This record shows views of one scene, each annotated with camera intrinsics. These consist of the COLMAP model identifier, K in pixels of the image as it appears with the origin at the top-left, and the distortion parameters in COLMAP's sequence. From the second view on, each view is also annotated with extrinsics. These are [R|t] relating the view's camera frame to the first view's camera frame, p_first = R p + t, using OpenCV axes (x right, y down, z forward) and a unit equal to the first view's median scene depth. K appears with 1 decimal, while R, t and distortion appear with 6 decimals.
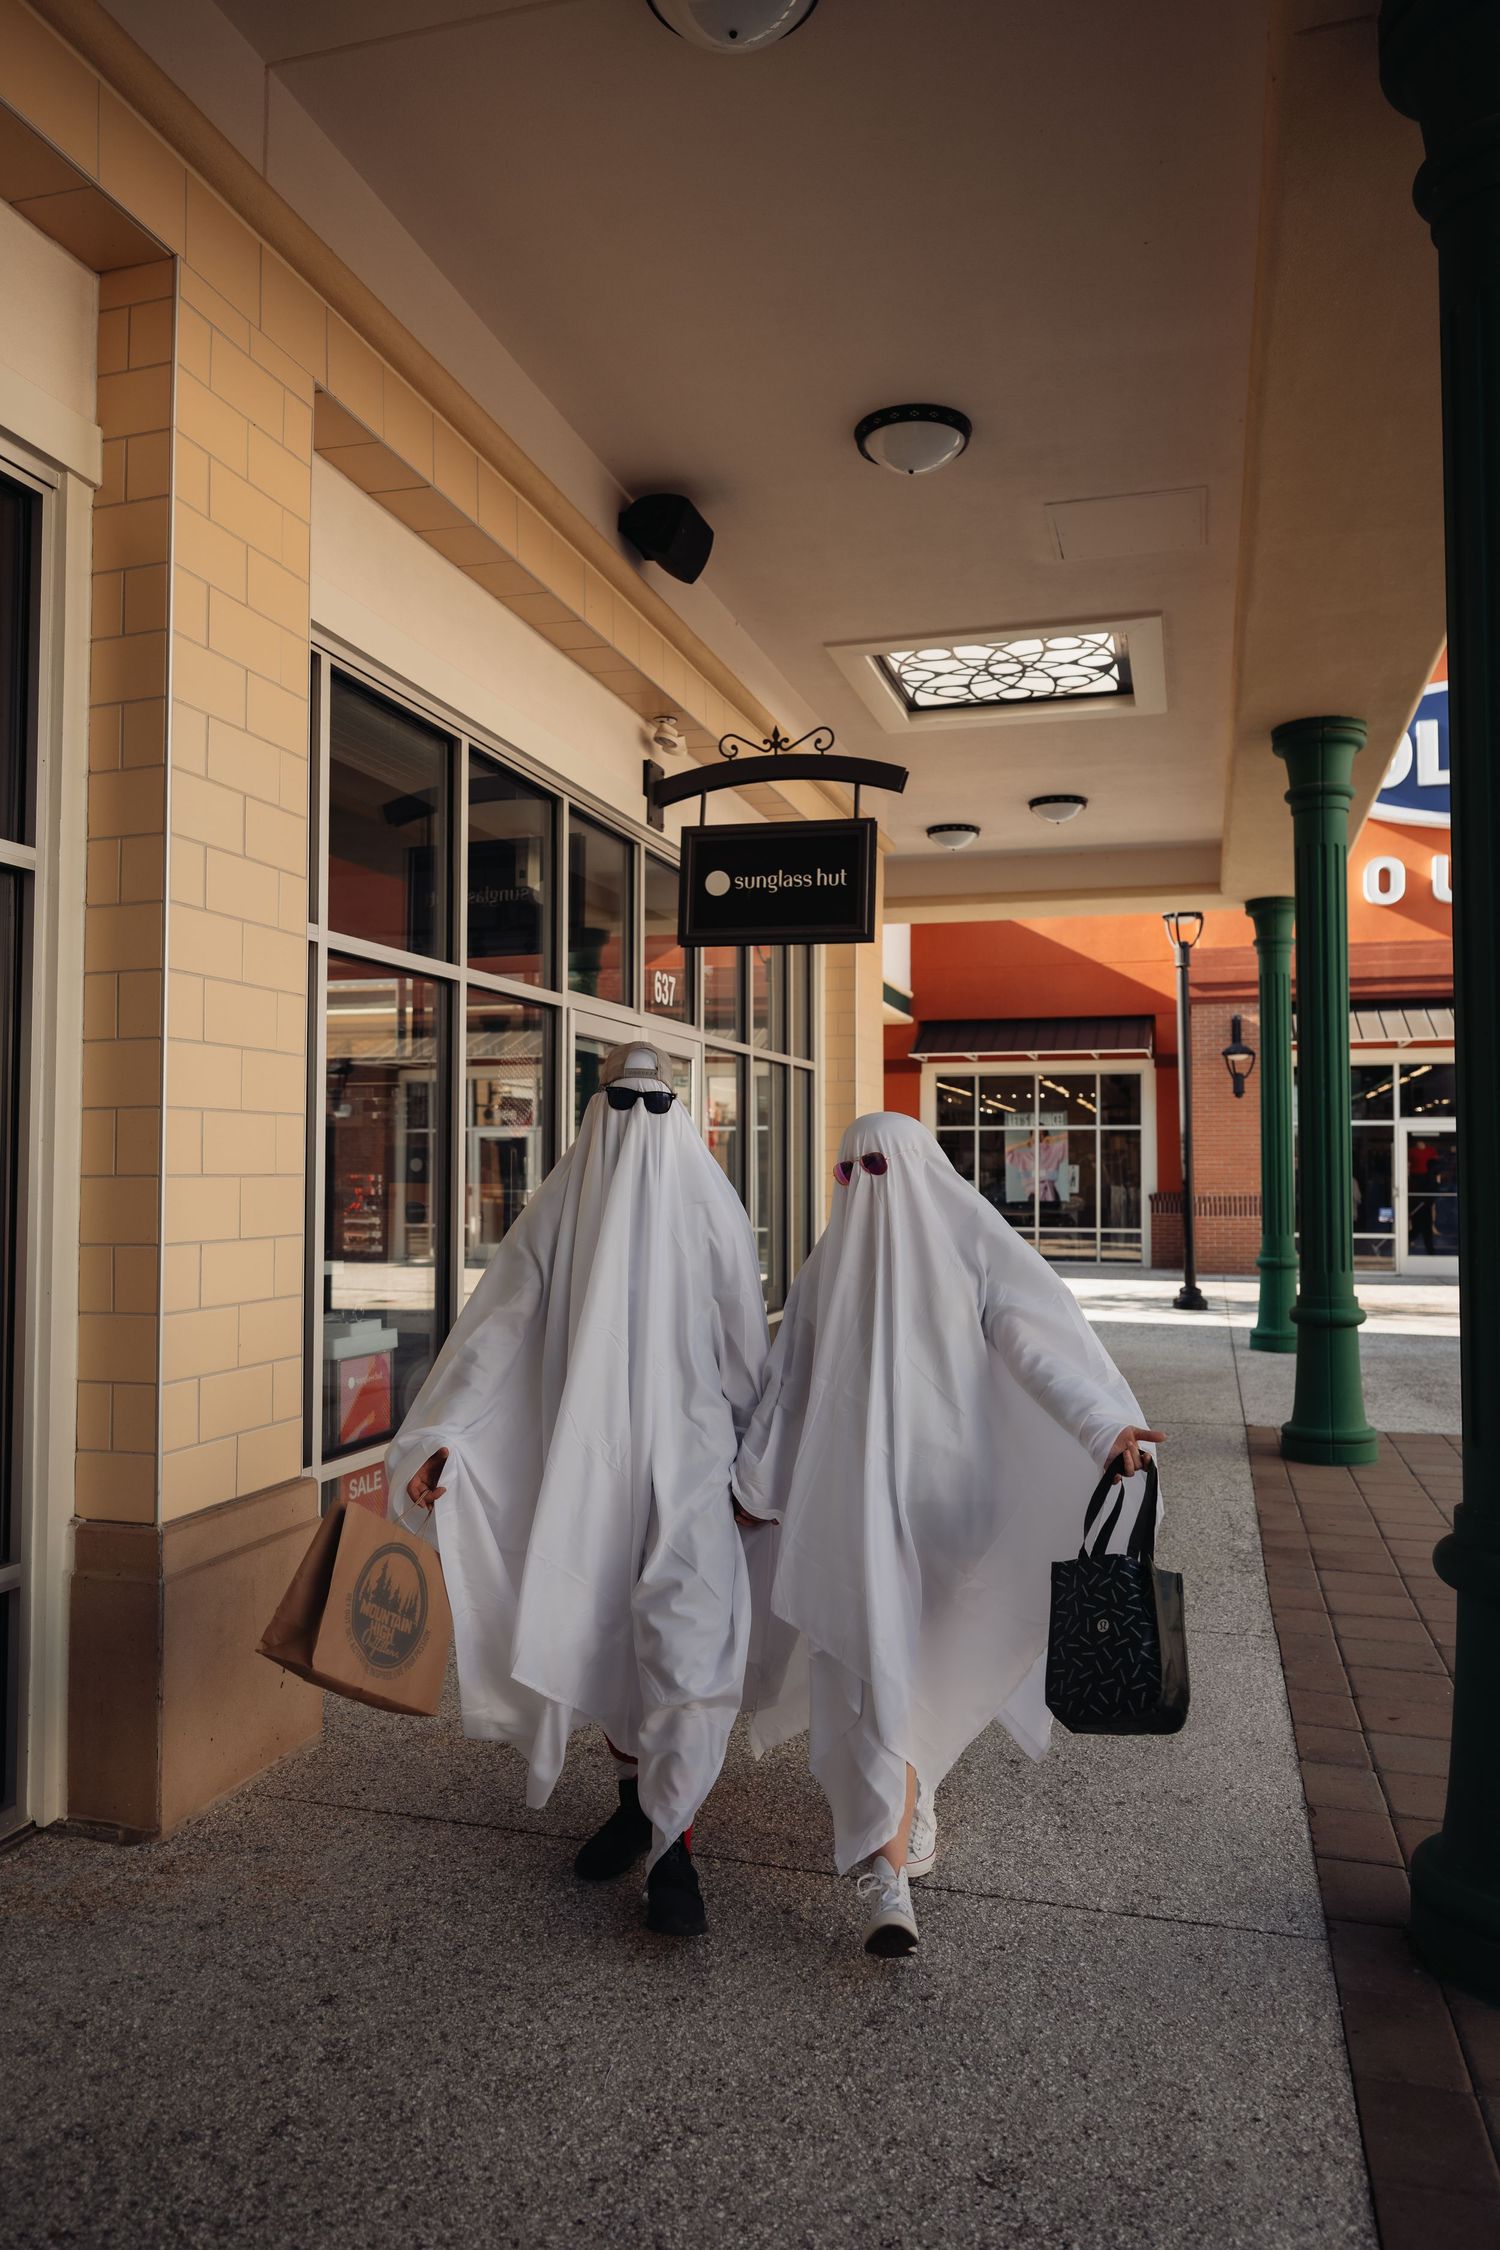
lens RADIAL K [[1615.9, 0, 747.1], [0, 1615.9, 1128.7], [0, 0, 1]] dist [-0.004047, -0.000556]
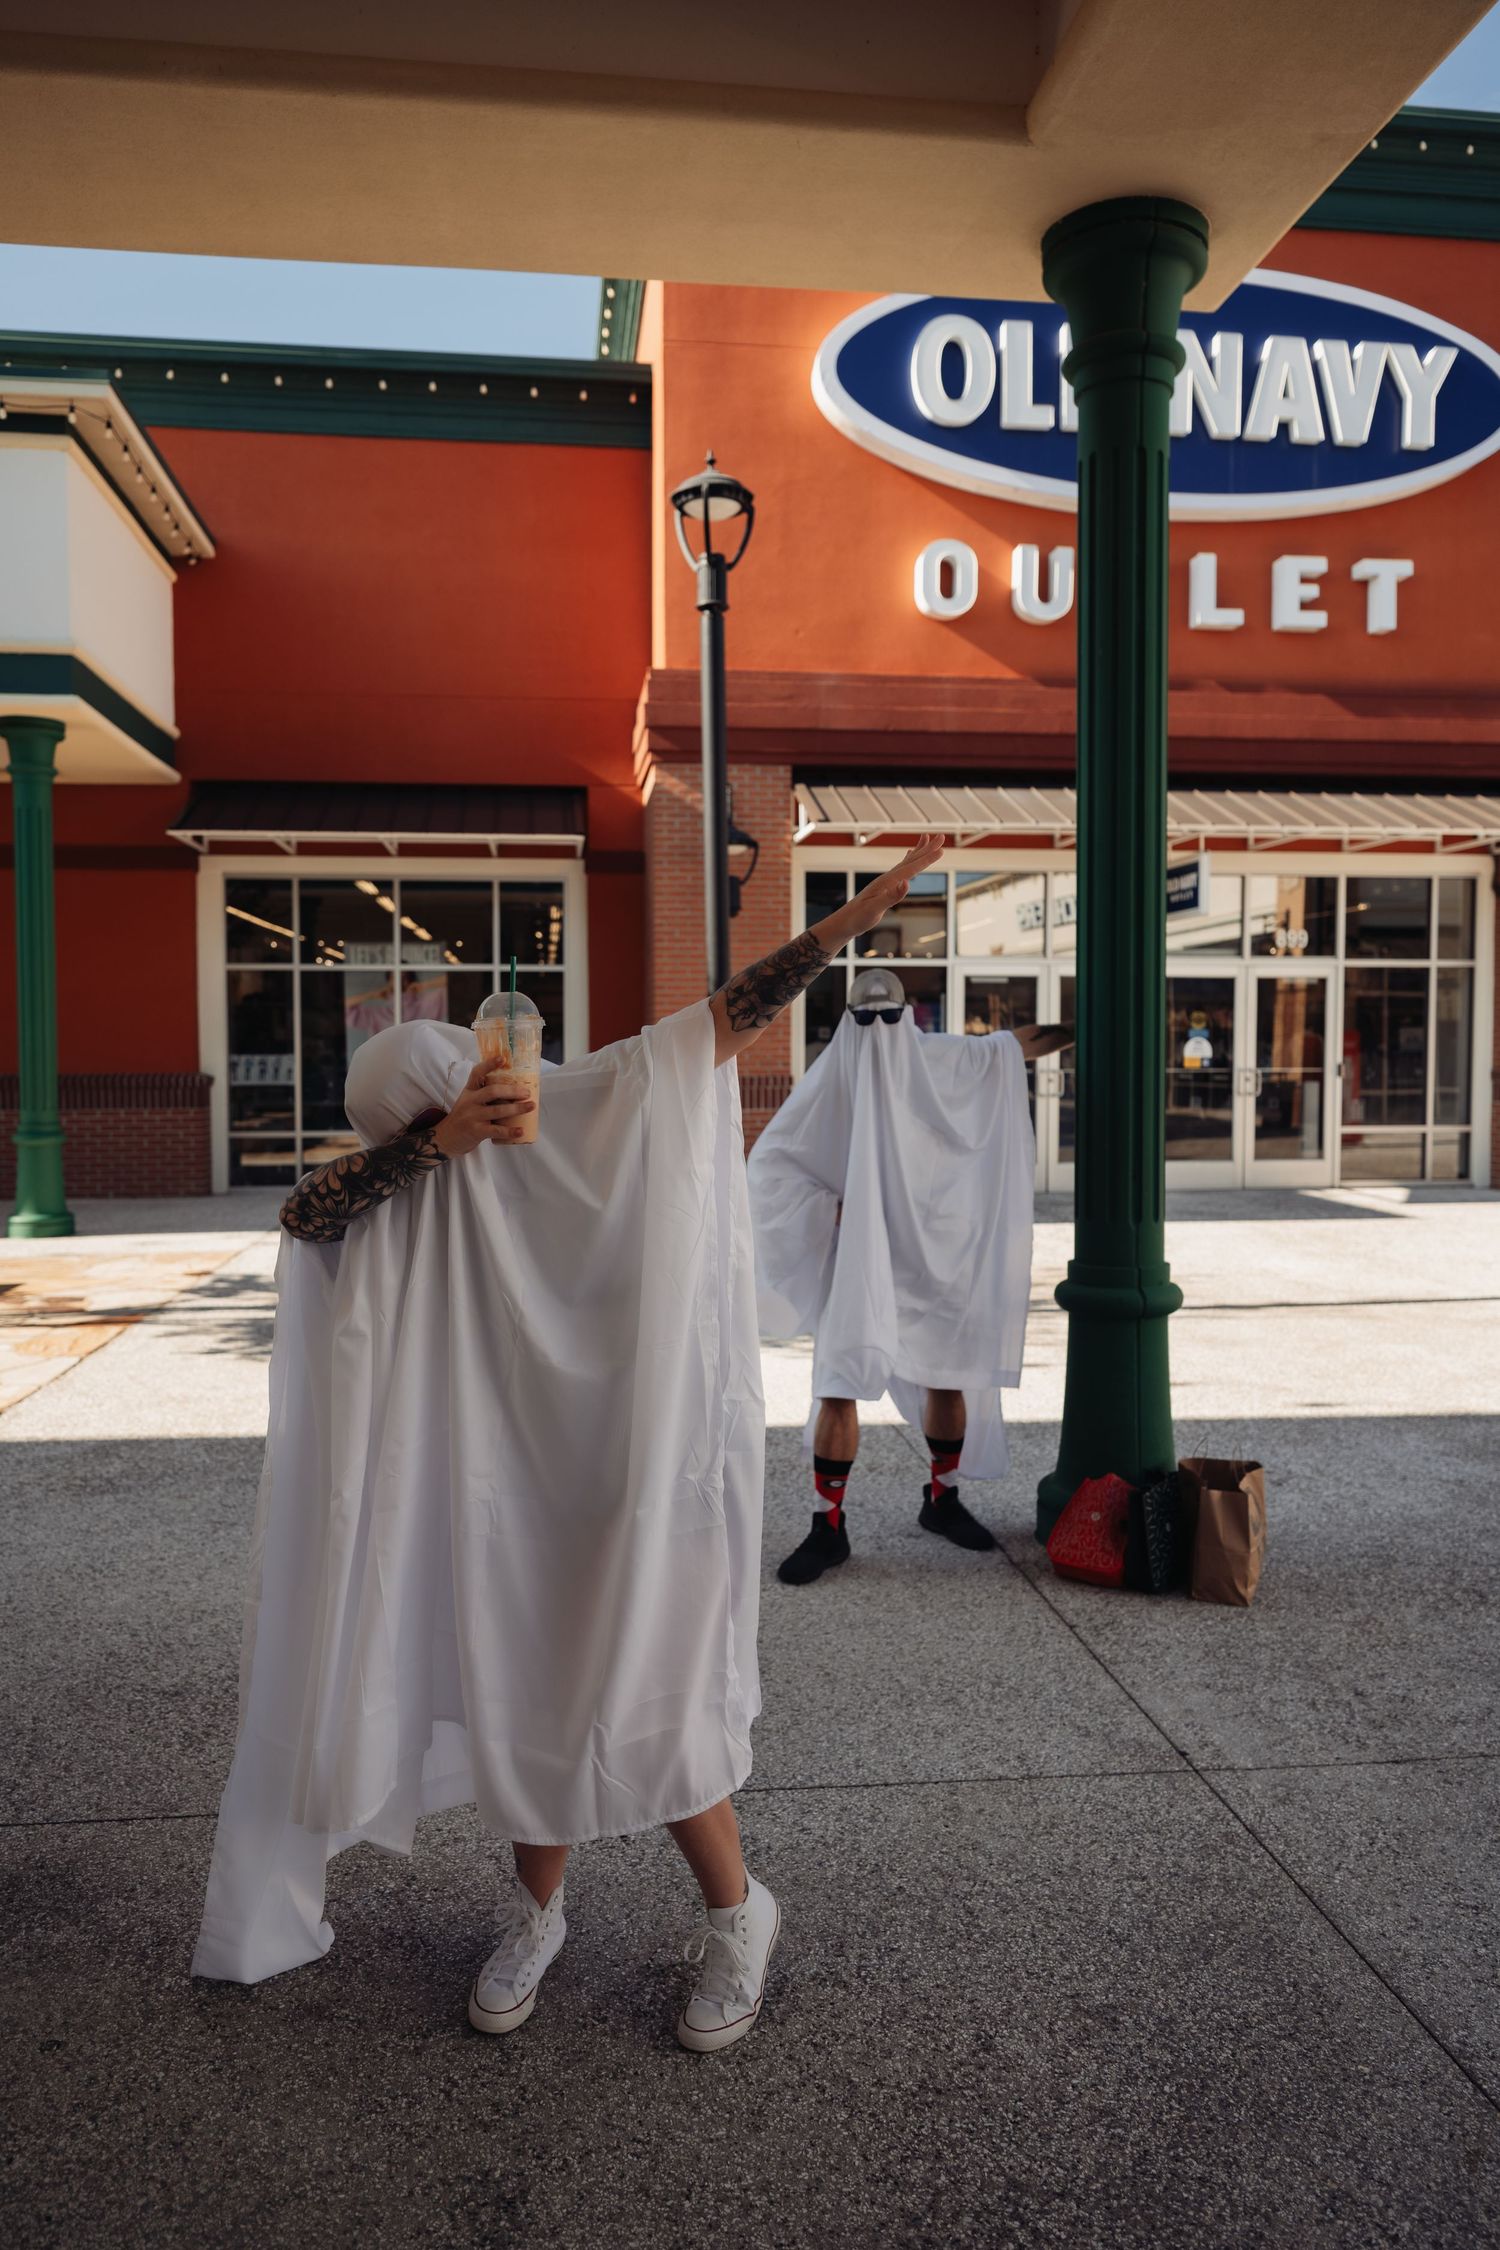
lens RADIAL K [[1615.9, 0, 745.5], [0, 1615.9, 1129.8], [0, 0, 1]] dist [-0.004047, -0.000556]
pose [[0.919472, -0.022267, 0.392523, 0.060608], [-0.006624, 0.997376, 0.072095, 0.015977], [-0.393099, -0.068890, 0.916912, 0.392007]]
